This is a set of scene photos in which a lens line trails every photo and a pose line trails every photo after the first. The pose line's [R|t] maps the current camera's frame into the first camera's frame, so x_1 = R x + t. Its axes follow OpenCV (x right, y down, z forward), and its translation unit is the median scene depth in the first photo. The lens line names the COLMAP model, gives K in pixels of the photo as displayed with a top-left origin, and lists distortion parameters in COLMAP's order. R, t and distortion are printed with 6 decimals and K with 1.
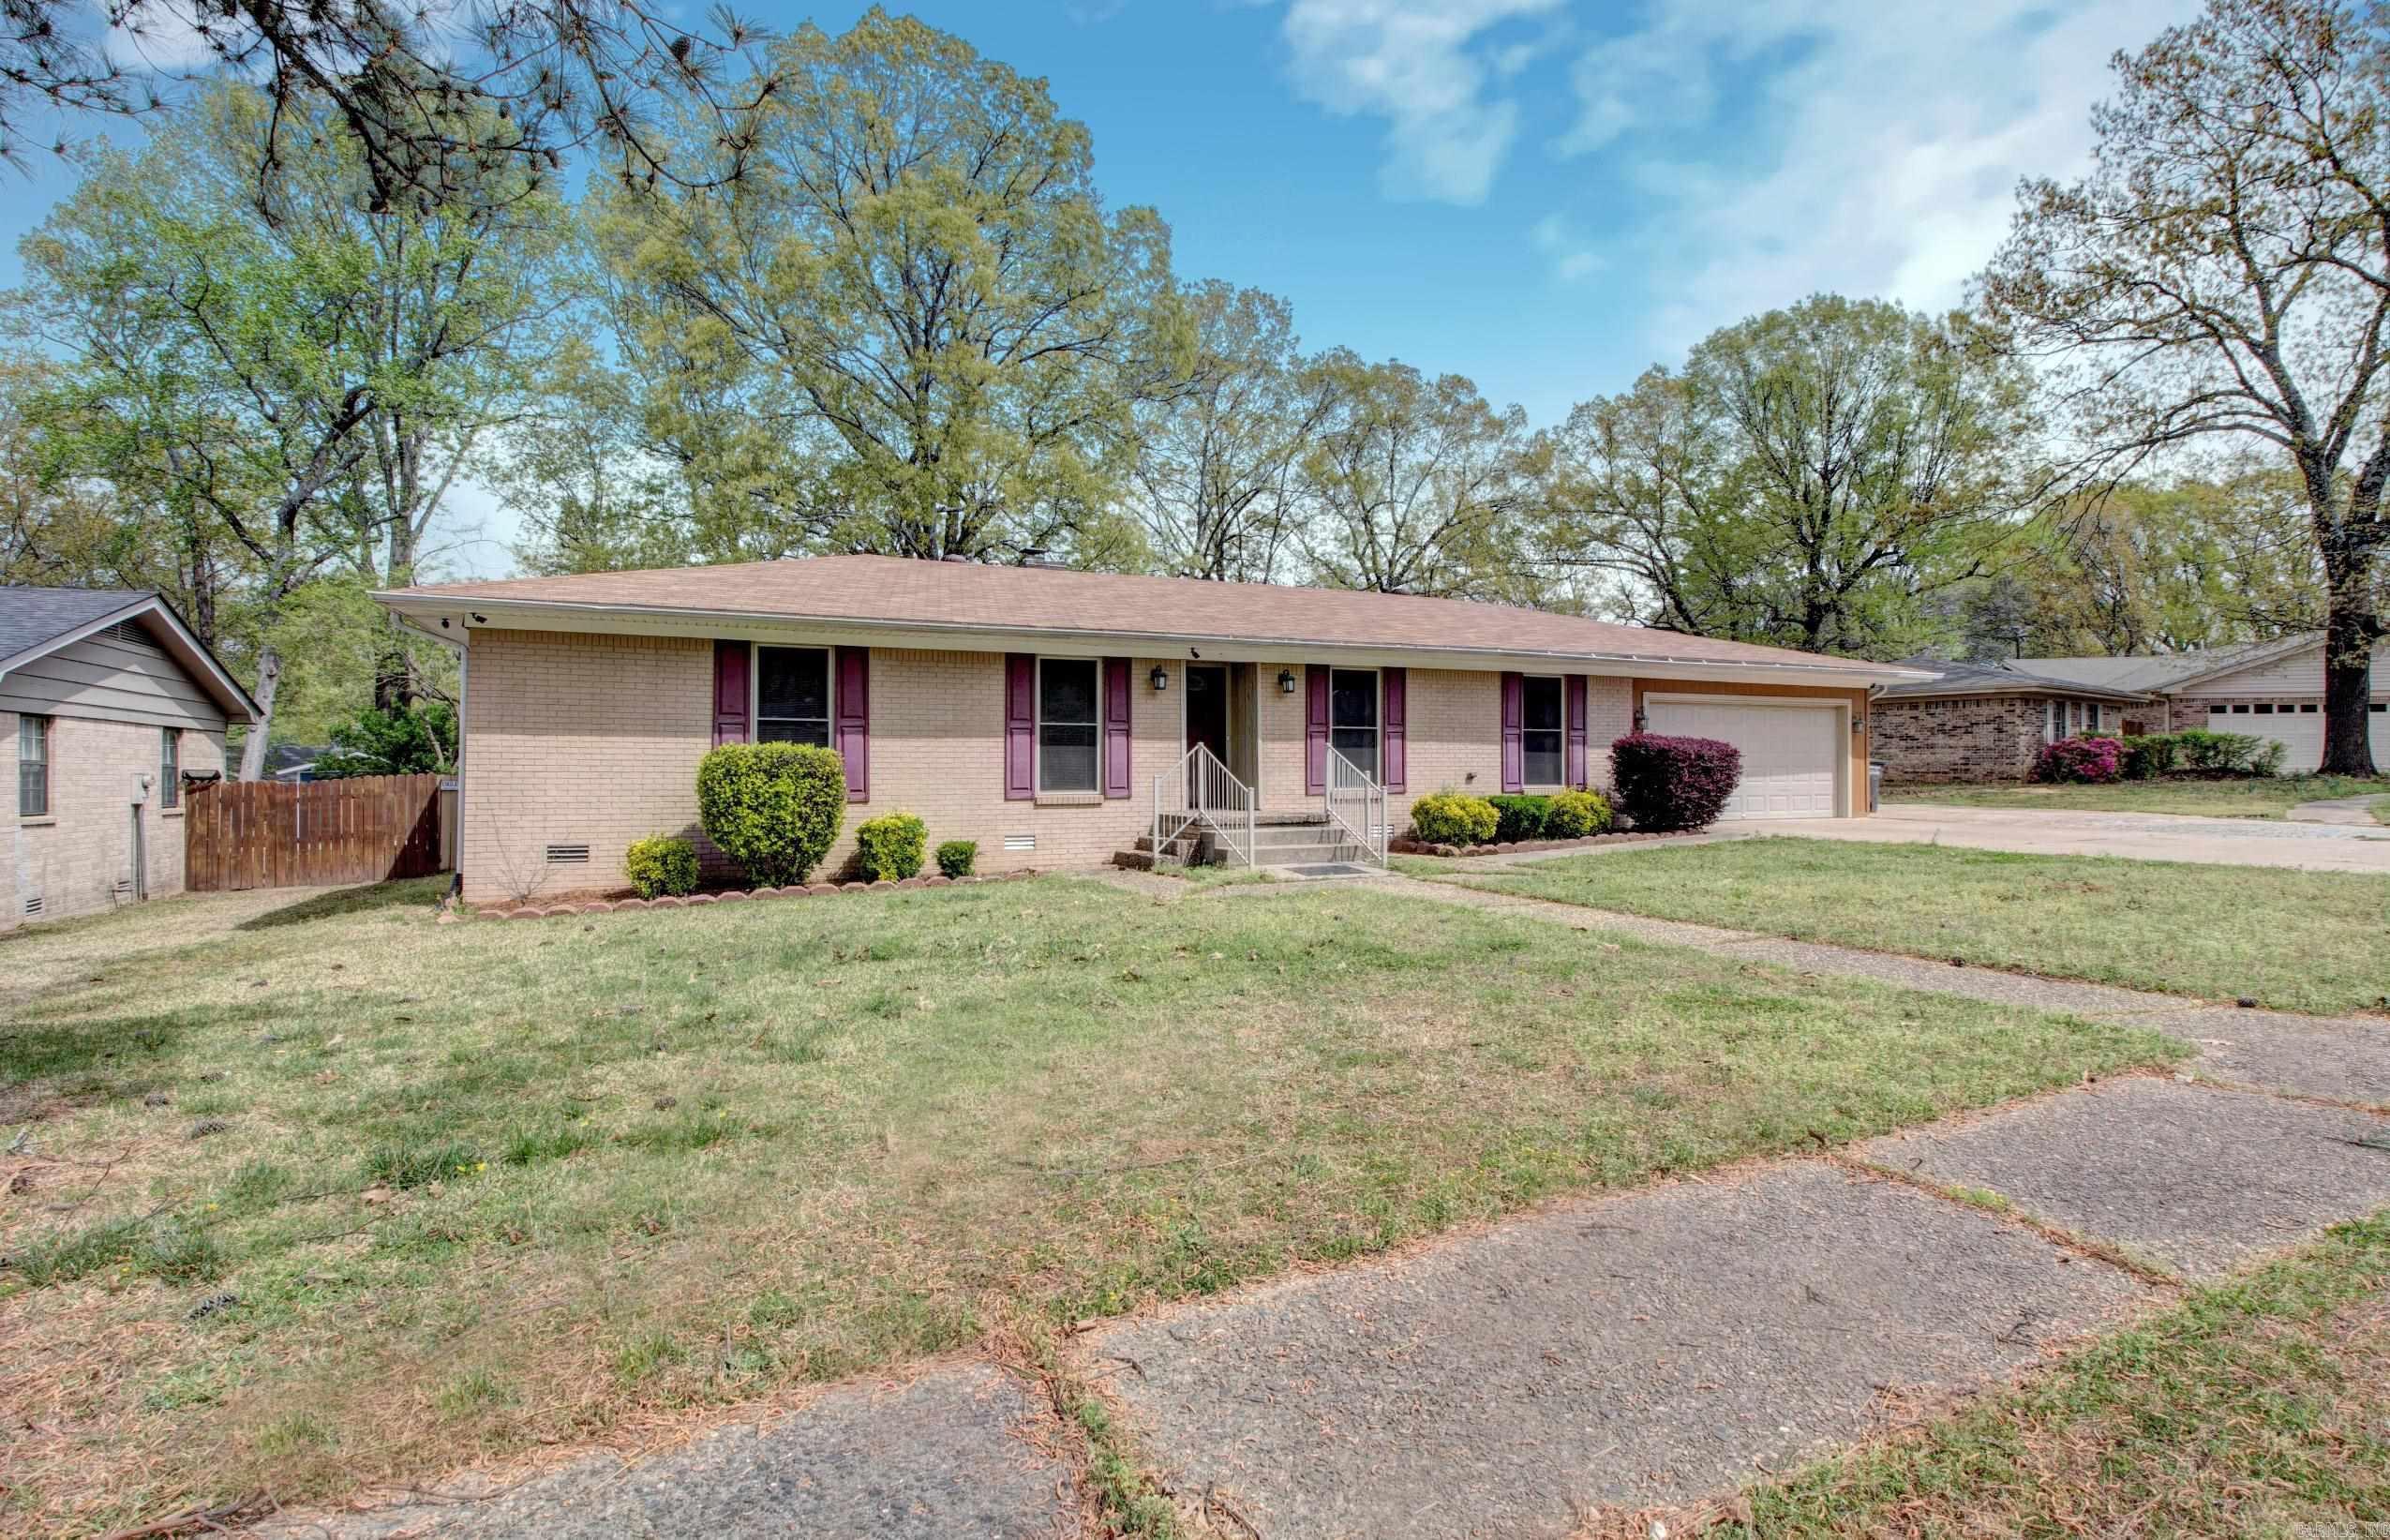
lens RADIAL K [[1110.2, 0, 1181.6], [0, 1110.2, 765.5], [0, 0, 1]] dist [0.038645, -0.038700]
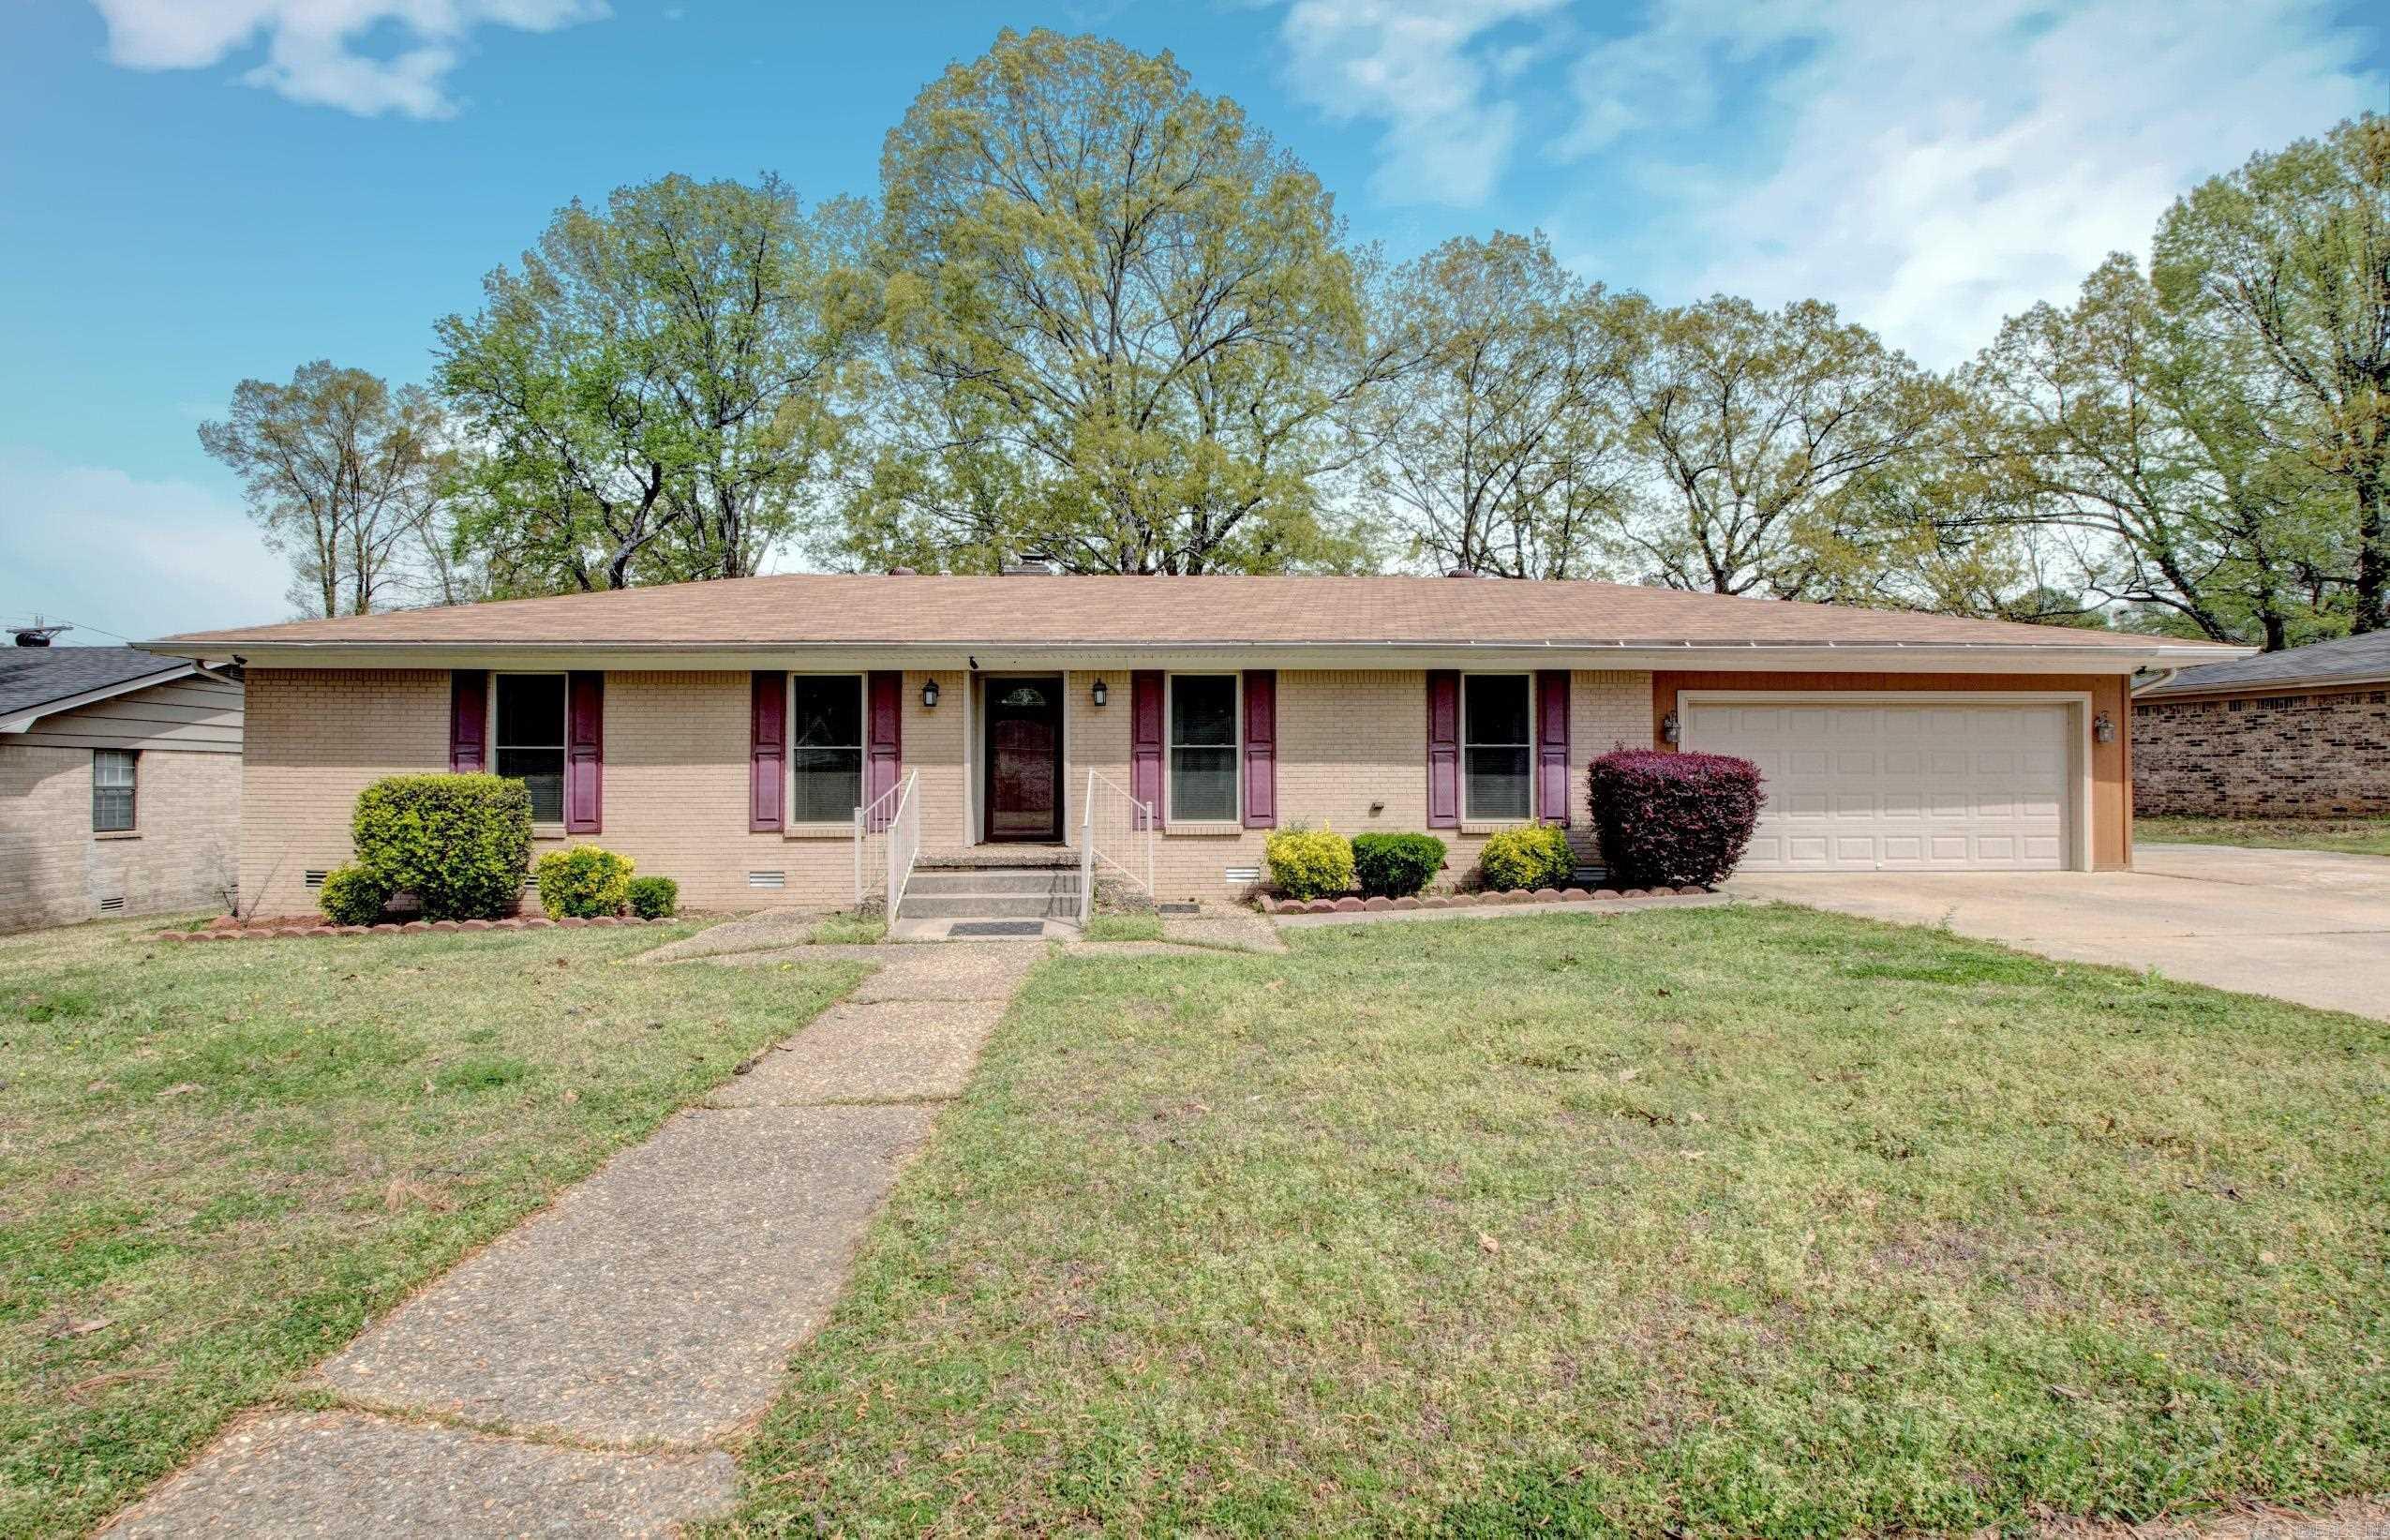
lens RADIAL K [[1110.5, 0, 1177.7], [0, 1110.5, 765.2], [0, 0, 1]] dist [0.038897, -0.038806]
pose [[0.926754, -0.004512, -0.375642, 0.439937], [0.000704, 0.999947, -0.010275, -0.012149], [0.375668, 0.009258, 0.926708, 0.241138]]
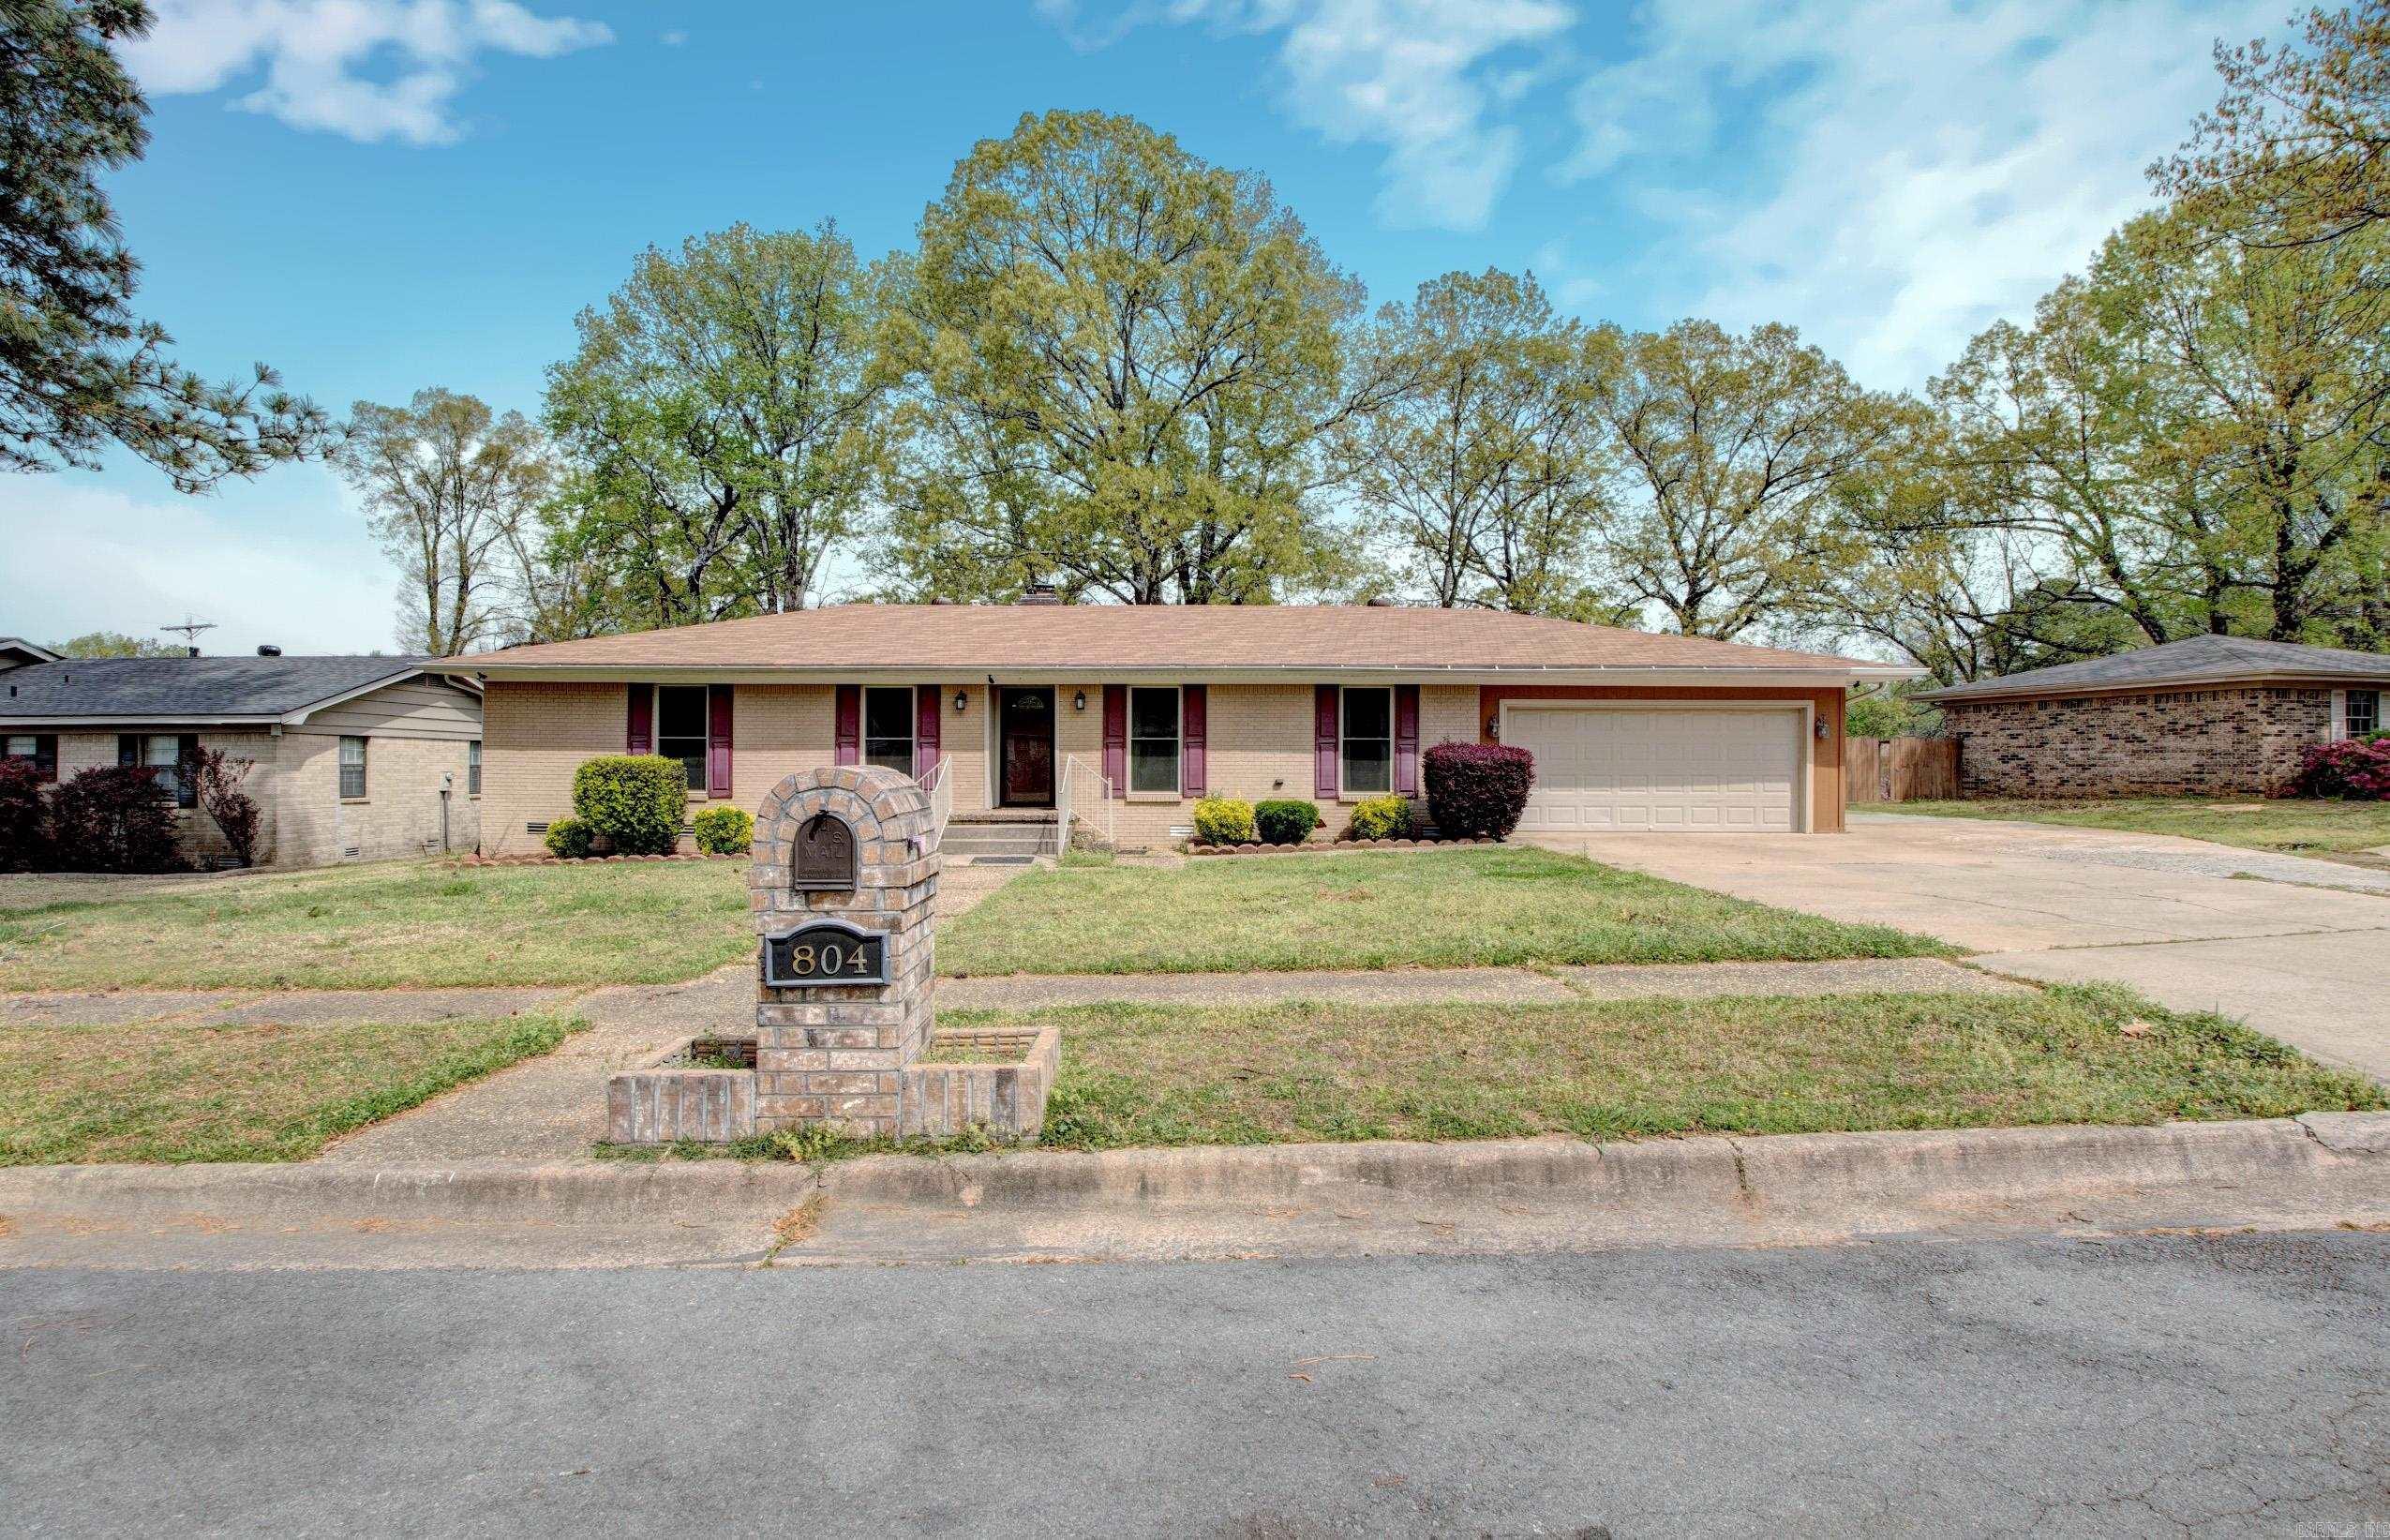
lens RADIAL K [[1110.2, 0, 1181.6], [0, 1110.2, 765.5], [0, 0, 1]] dist [0.038645, -0.038700]
pose [[0.914577, 0.005269, -0.404376, 0.634859], [-0.003886, 0.999983, 0.004242, -0.011888], [0.404392, -0.002308, 0.914583, -0.024049]]
